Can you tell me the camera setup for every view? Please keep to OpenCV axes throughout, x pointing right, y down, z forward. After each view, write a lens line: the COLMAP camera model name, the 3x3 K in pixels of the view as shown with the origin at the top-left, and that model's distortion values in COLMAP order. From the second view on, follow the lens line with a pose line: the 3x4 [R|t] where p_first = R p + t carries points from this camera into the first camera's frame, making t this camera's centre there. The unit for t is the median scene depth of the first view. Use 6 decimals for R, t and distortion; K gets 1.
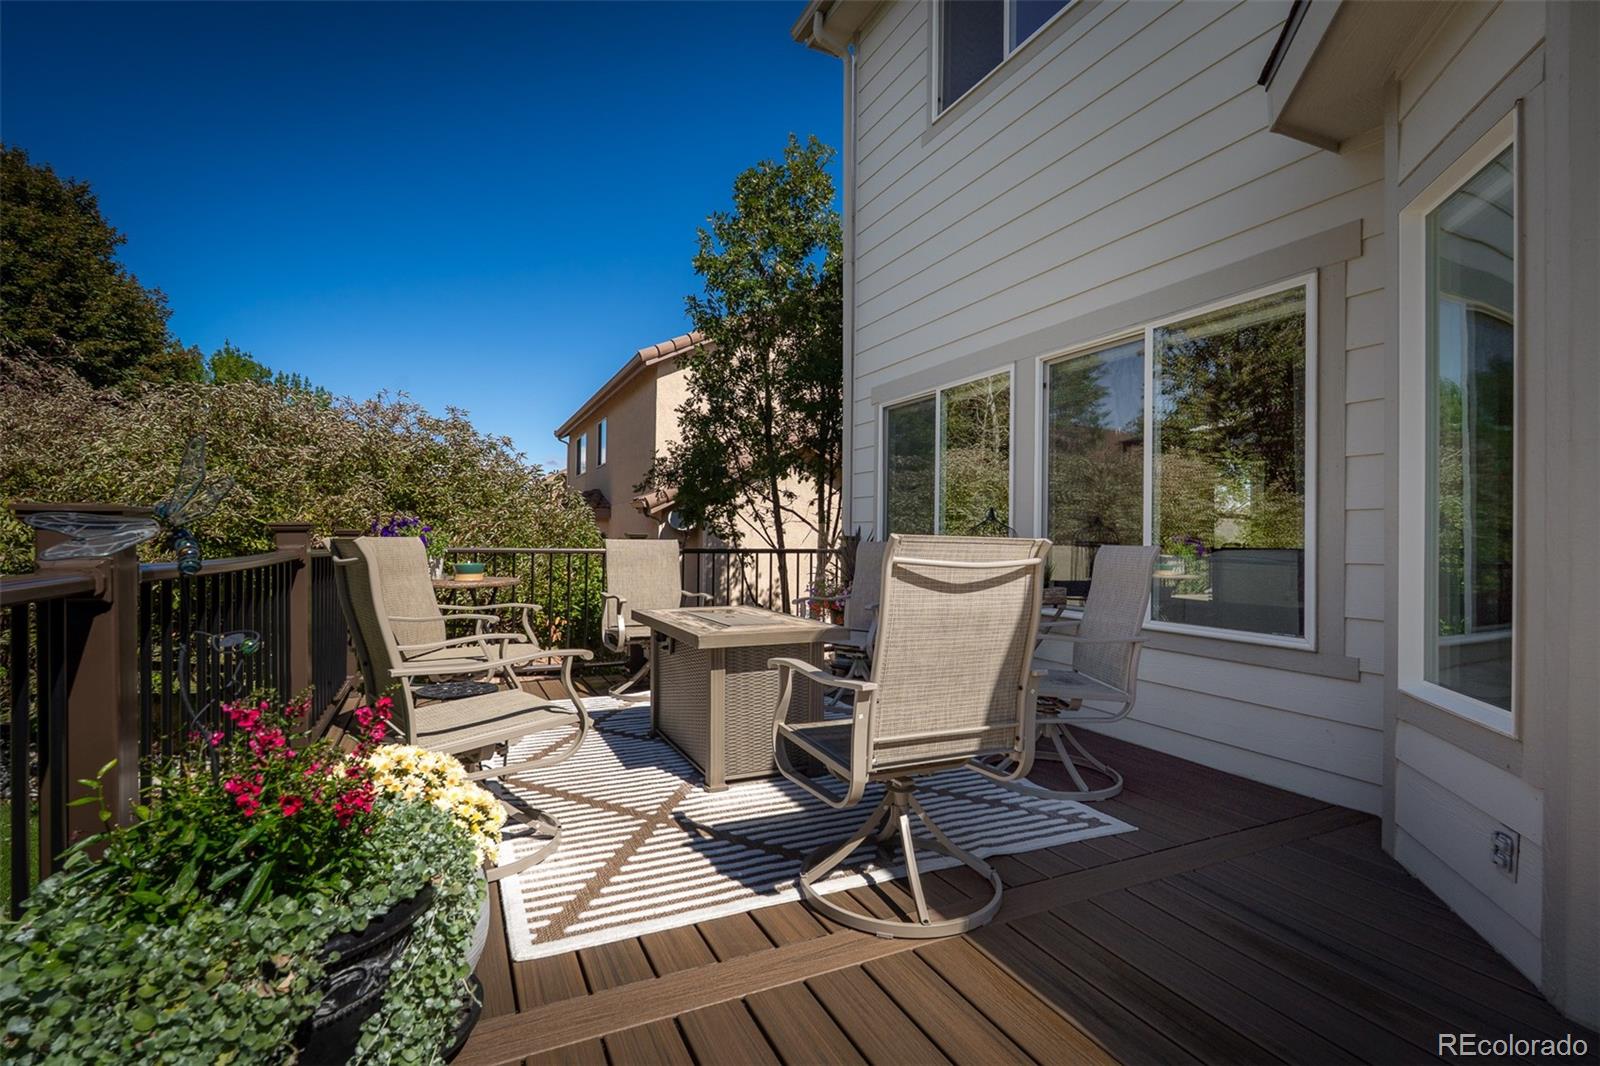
lens RADIAL K [[730.3, 0, 825.0], [0, 730.3, 533.6], [0, 0, 1]] dist [-0.000795, -0.004156]
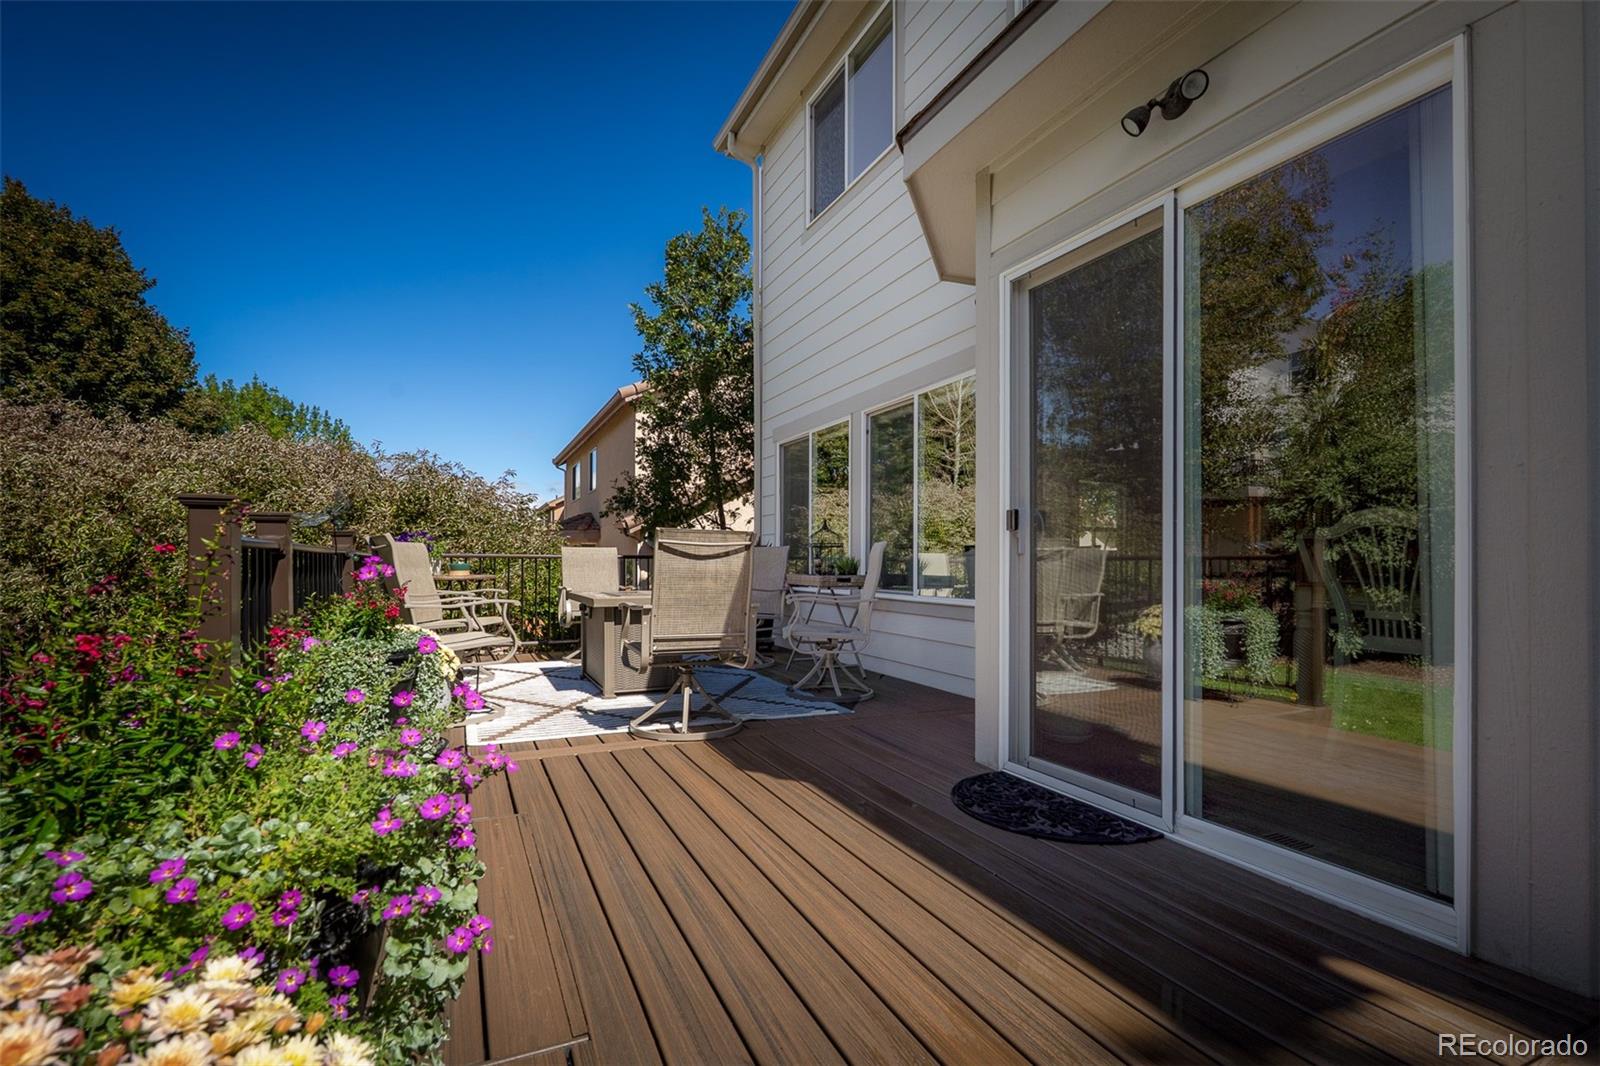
lens RADIAL K [[715.8, 0, 798.1], [0, 715.8, 559.7], [0, 0, 1]] dist [0.000261, 0.000038]
pose [[0.999408, -0.006302, -0.033808, 0.169168], [0.006505, 0.999961, 0.005899, 0.024704], [0.033770, -0.006116, 0.999411, -0.284775]]
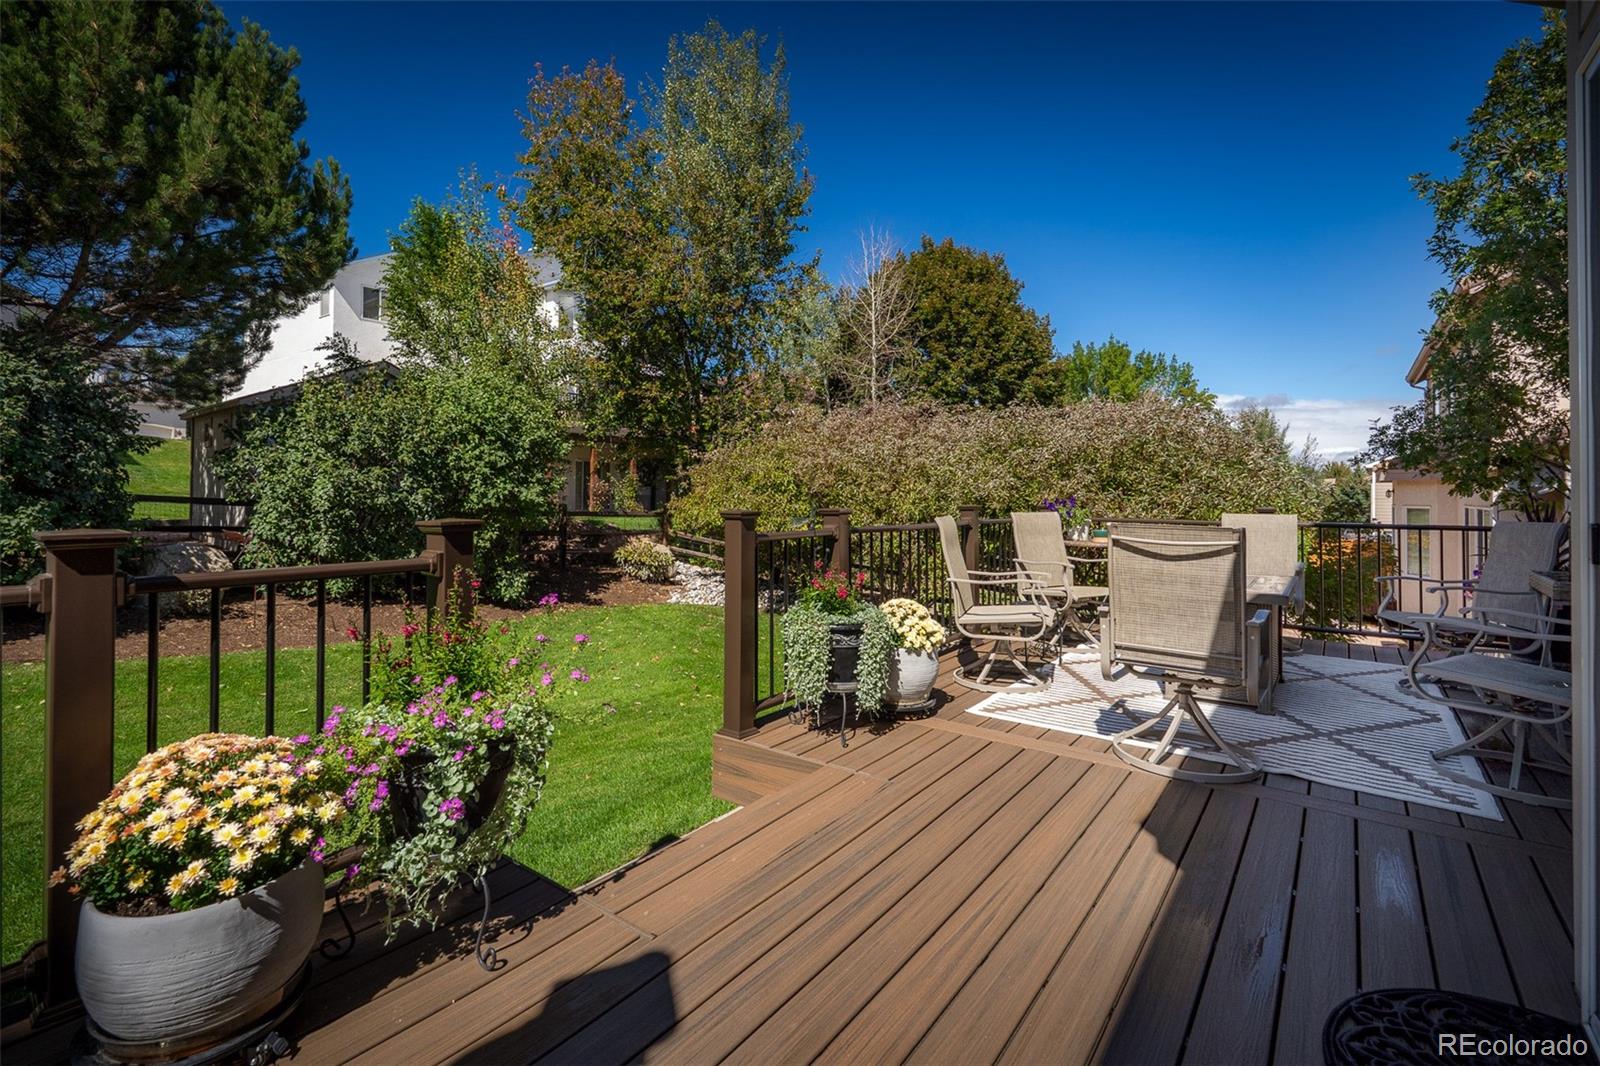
lens RADIAL K [[733.4, 0, 785.2], [0, 733.4, 502.3], [0, 0, 1]] dist [-0.014698, -0.000065]
pose [[0.444188, 0.000782, -0.895933, 0.416226], [0.007153, 0.999965, 0.004419, -0.019277], [0.895905, -0.008372, 0.444166, -0.148455]]
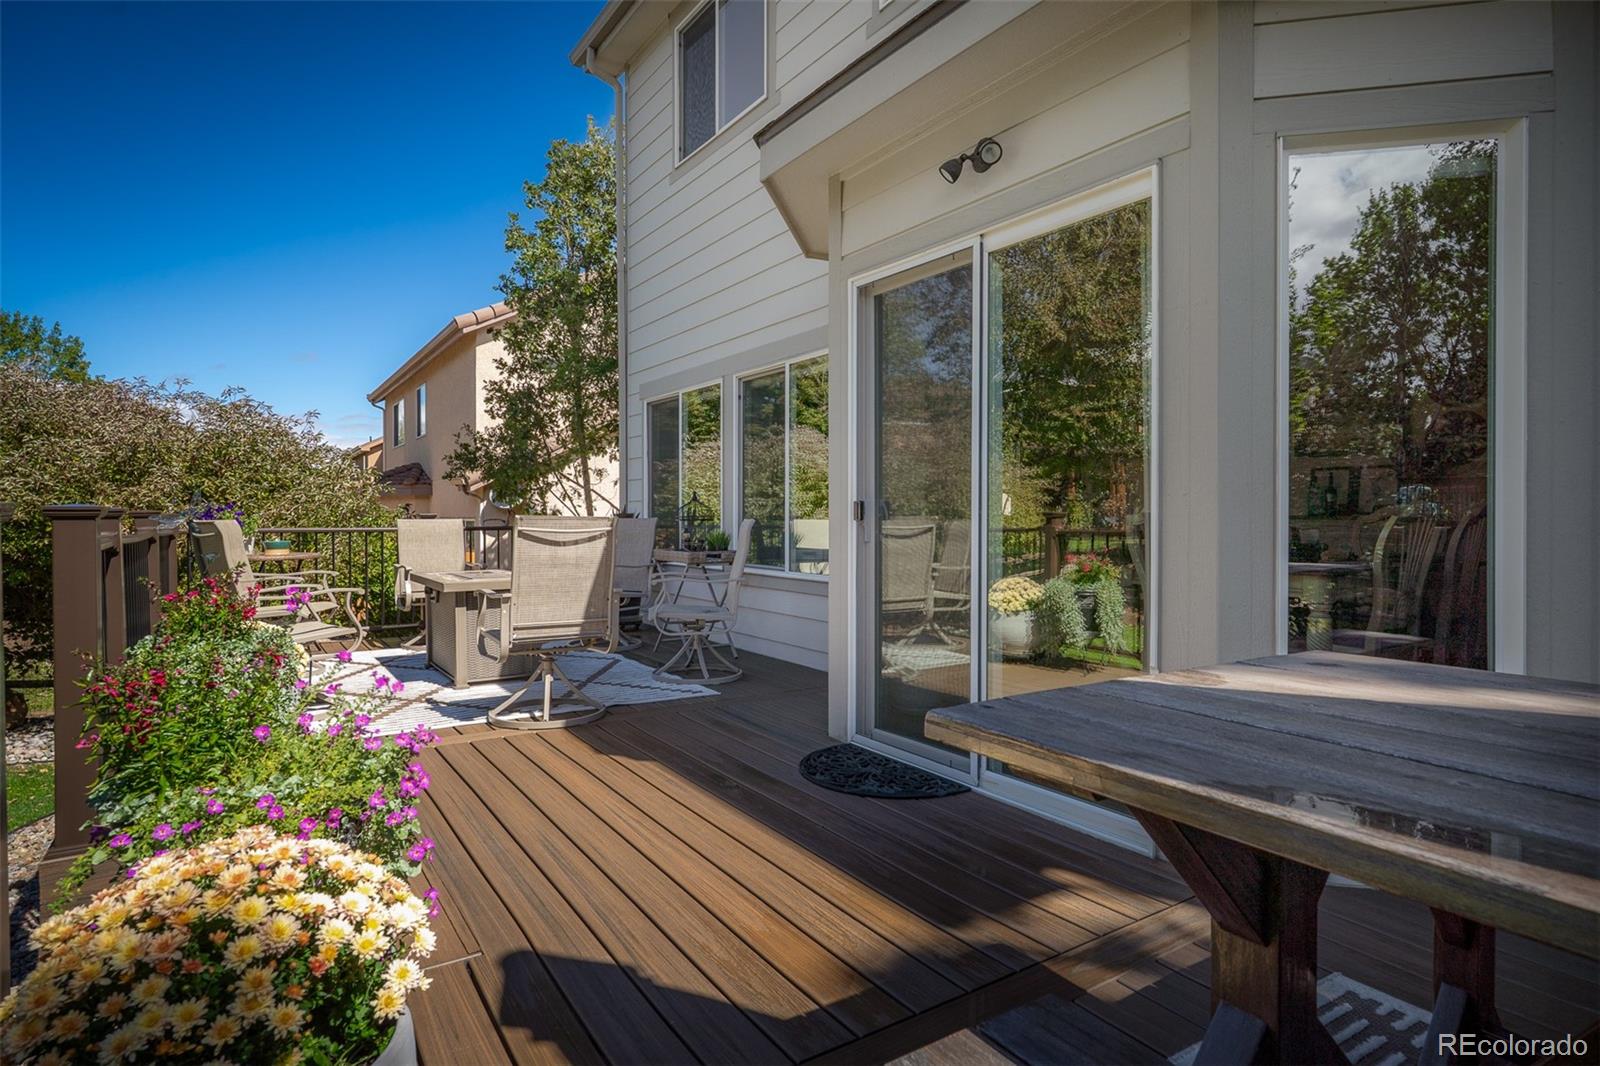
lens RADIAL K [[852.5, 0, 795.1], [0, 852.5, 522.4], [0, 0, 1]] dist [-0.000790, 0.000328]
pose [[0.994520, -0.014037, 0.103602, 0.188593], [0.012189, 0.999756, 0.018444, -0.004297], [-0.103835, -0.017080, 0.994448, -0.420265]]
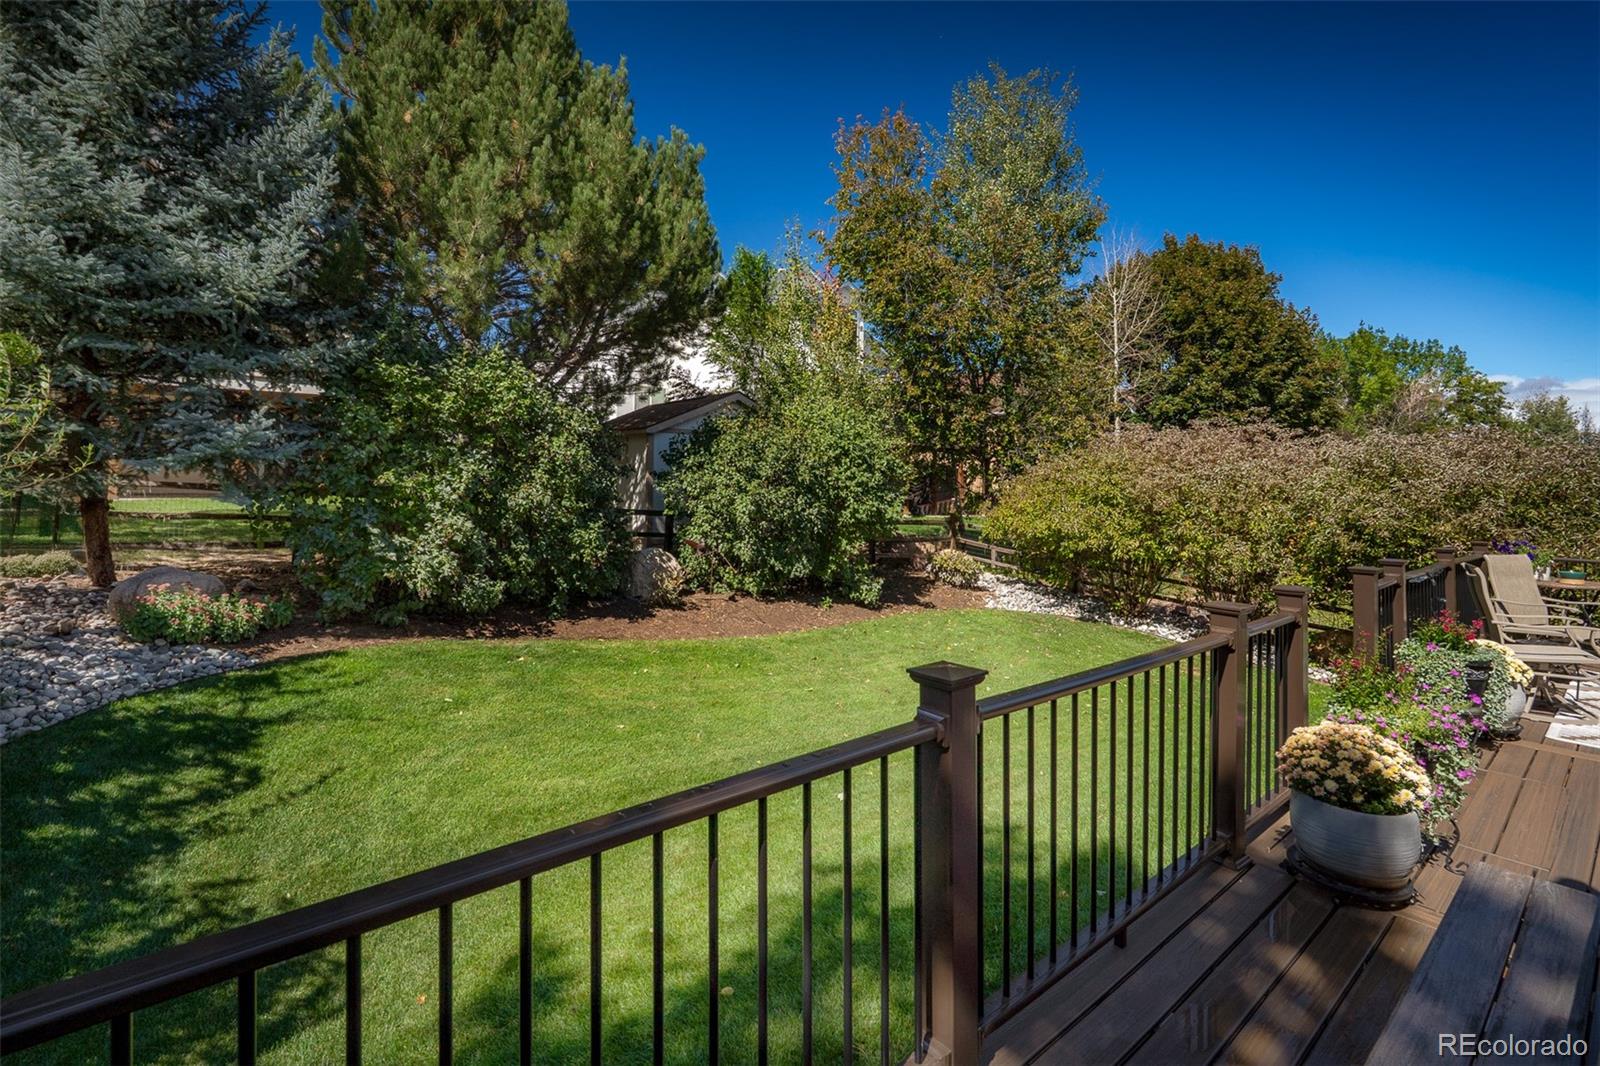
lens RADIAL K [[723.9, 0, 801.9], [0, 723.9, 488.0], [0, 0, 1]] dist [-0.001546, -0.000410]
pose [[0.228312, -0.008268, -0.973553, 0.471426], [-0.008070, 0.999914, -0.010384, -0.082357], [0.973555, 0.010227, 0.228226, -0.691224]]
